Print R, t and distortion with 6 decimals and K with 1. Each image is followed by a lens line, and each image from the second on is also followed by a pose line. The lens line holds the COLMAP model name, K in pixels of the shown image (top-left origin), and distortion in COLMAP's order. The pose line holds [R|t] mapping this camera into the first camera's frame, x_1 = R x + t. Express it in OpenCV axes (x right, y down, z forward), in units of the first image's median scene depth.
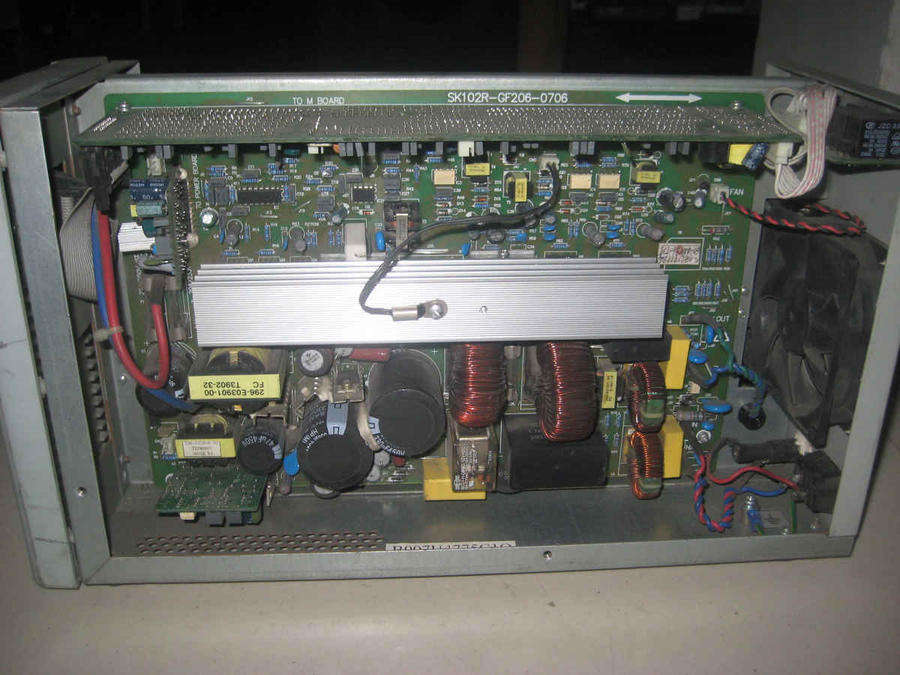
lens RADIAL K [[918.9, 0, 450.0], [0, 918.9, 337.5], [0, 0, 1]] dist [-0.156185, 0.183265]
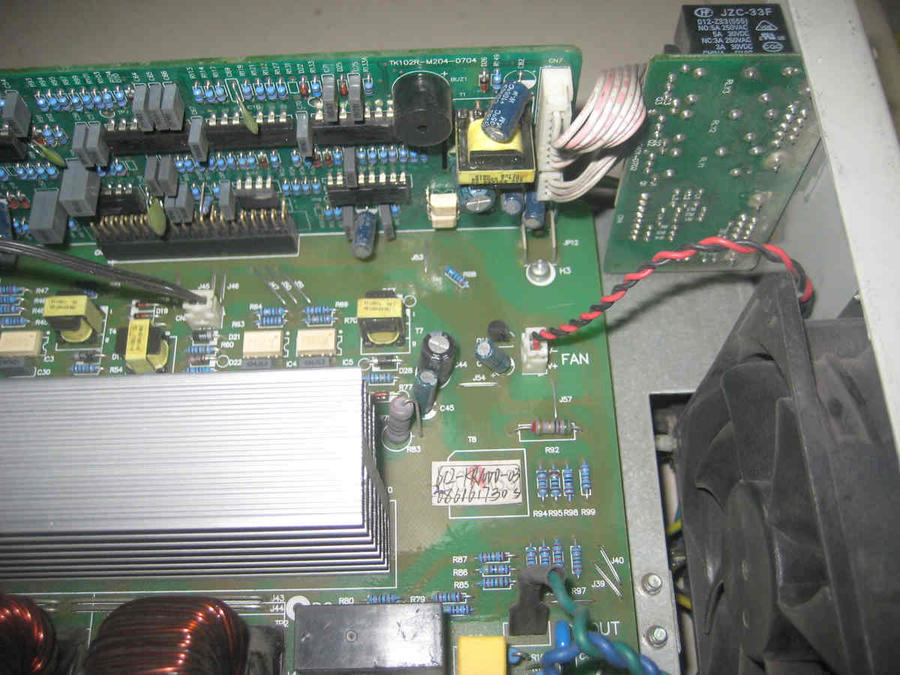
lens RADIAL K [[918.9, 0, 450.0], [0, 918.9, 337.5], [0, 0, 1]] dist [-0.156185, 0.183265]
pose [[0.995133, -0.072323, -0.066938, 0.288797], [-0.000952, 0.672165, -0.740401, 0.225213], [0.098541, 0.736861, 0.668824, 0.647794]]
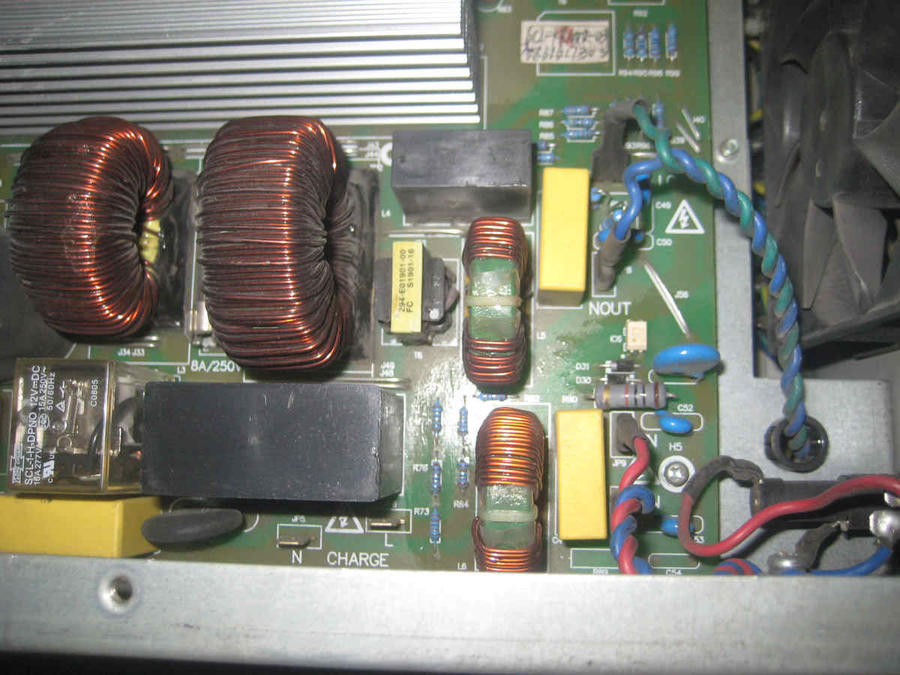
lens RADIAL K [[918.9, 0, 450.0], [0, 918.9, 337.5], [0, 0, 1]] dist [-0.156185, 0.183265]
pose [[0.988048, -0.010103, -0.153816, 0.276542], [-0.069185, 0.862633, -0.501077, 0.311614], [0.137749, 0.505729, 0.851624, 0.685173]]
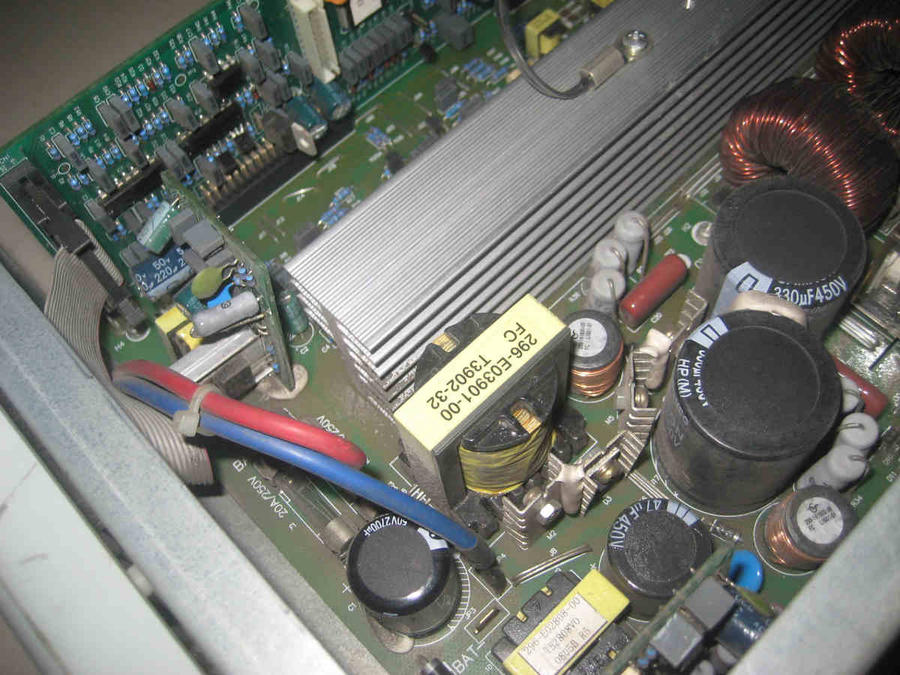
lens RADIAL K [[918.9, 0, 450.0], [0, 918.9, 337.5], [0, 0, 1]] dist [-0.156185, 0.183265]
pose [[0.707056, -0.677358, 0.203119, -0.315288], [0.589907, 0.406567, -0.697649, 0.349369], [0.389977, 0.613098, 0.687044, 0.619830]]
